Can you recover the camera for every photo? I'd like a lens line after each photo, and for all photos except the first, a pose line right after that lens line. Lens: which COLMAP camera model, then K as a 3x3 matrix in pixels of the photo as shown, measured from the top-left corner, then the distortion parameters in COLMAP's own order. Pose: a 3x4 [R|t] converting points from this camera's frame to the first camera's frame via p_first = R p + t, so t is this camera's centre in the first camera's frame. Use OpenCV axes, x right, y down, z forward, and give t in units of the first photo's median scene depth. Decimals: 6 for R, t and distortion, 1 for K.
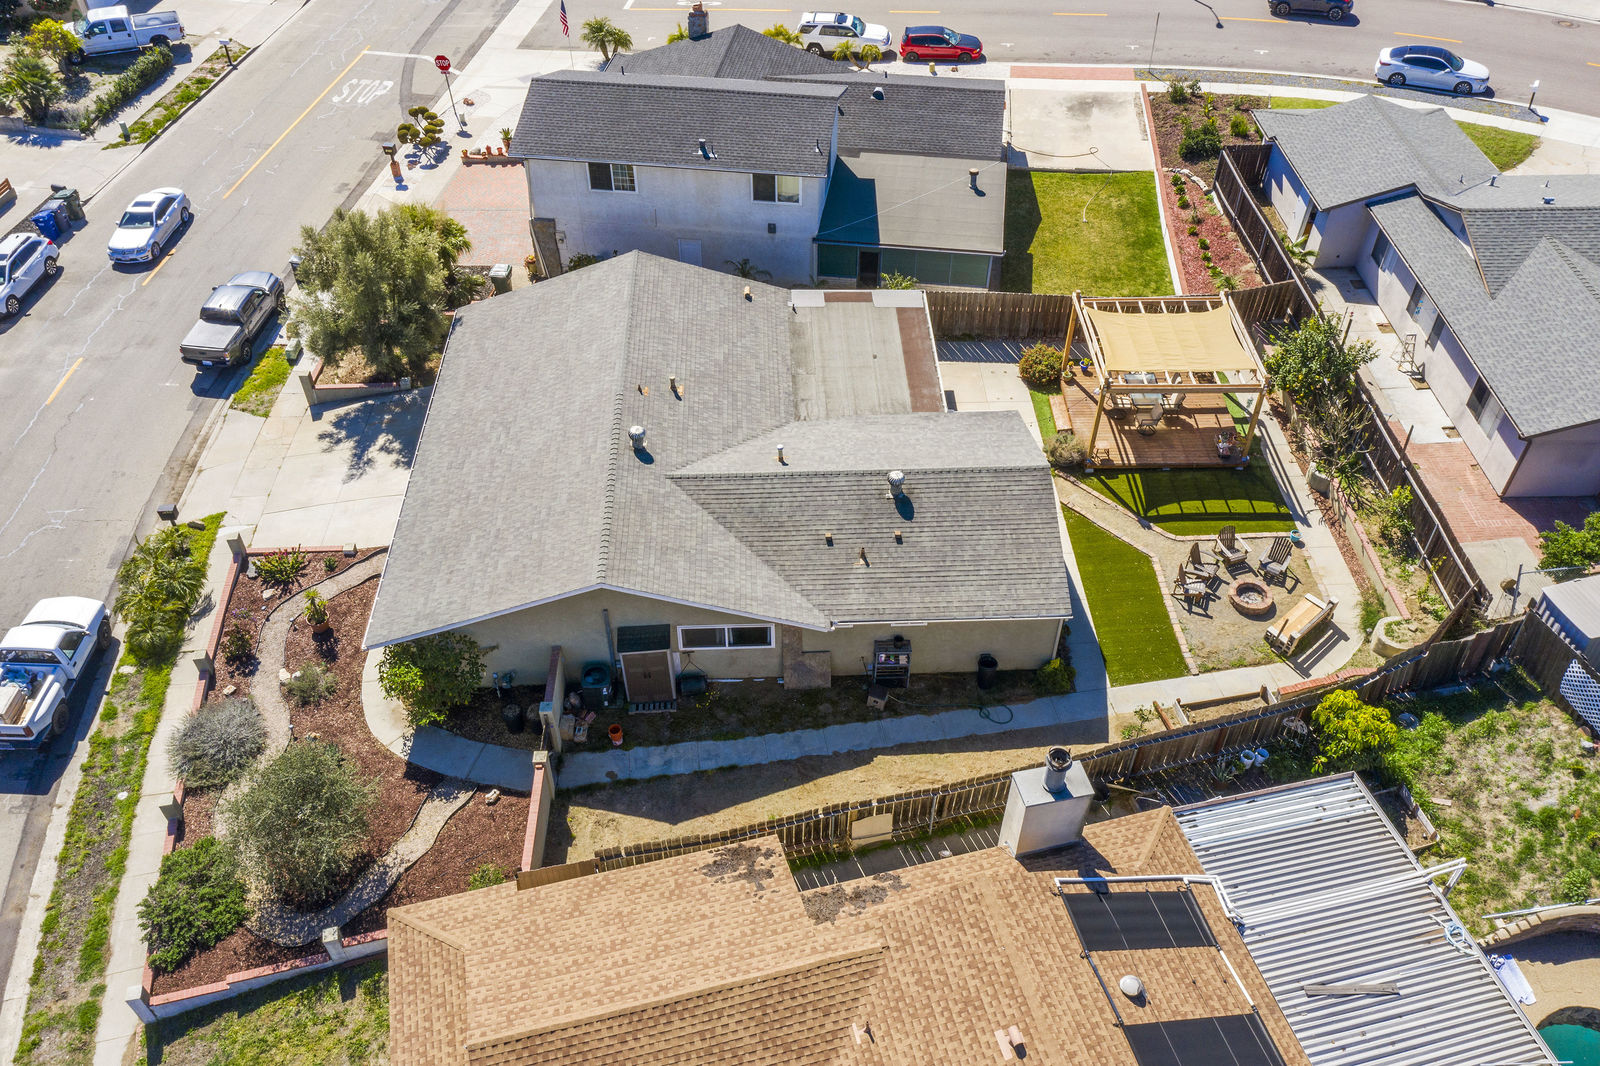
lens RADIAL K [[1281.1, 0, 800.0], [0, 1281.1, 533.0], [0, 0, 1]] dist [0.014535, 0.004599]
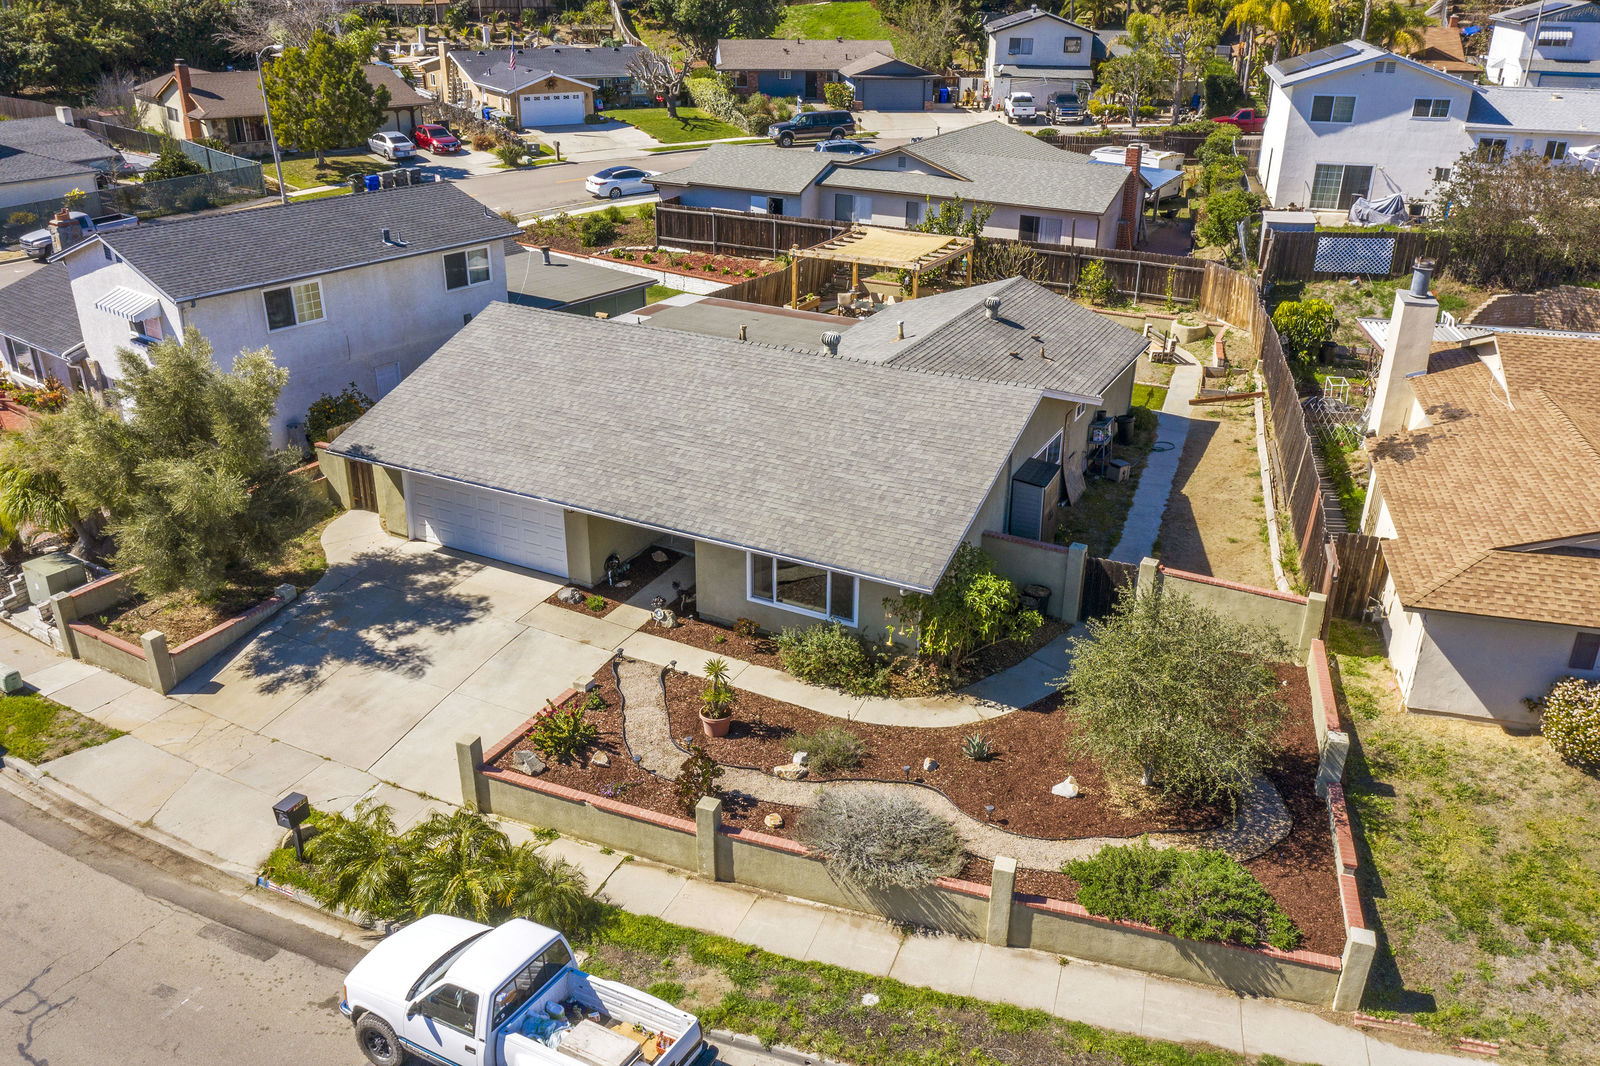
lens RADIAL K [[1281.1, 0, 800.0], [0, 1281.1, 533.0], [0, 0, 1]] dist [0.014535, 0.004599]
pose [[0.480891, -0.350785, 0.803551, -0.725940], [0.599607, 0.800238, -0.009500, 0.021130], [-0.639700, 0.486383, 0.595161, 0.461695]]
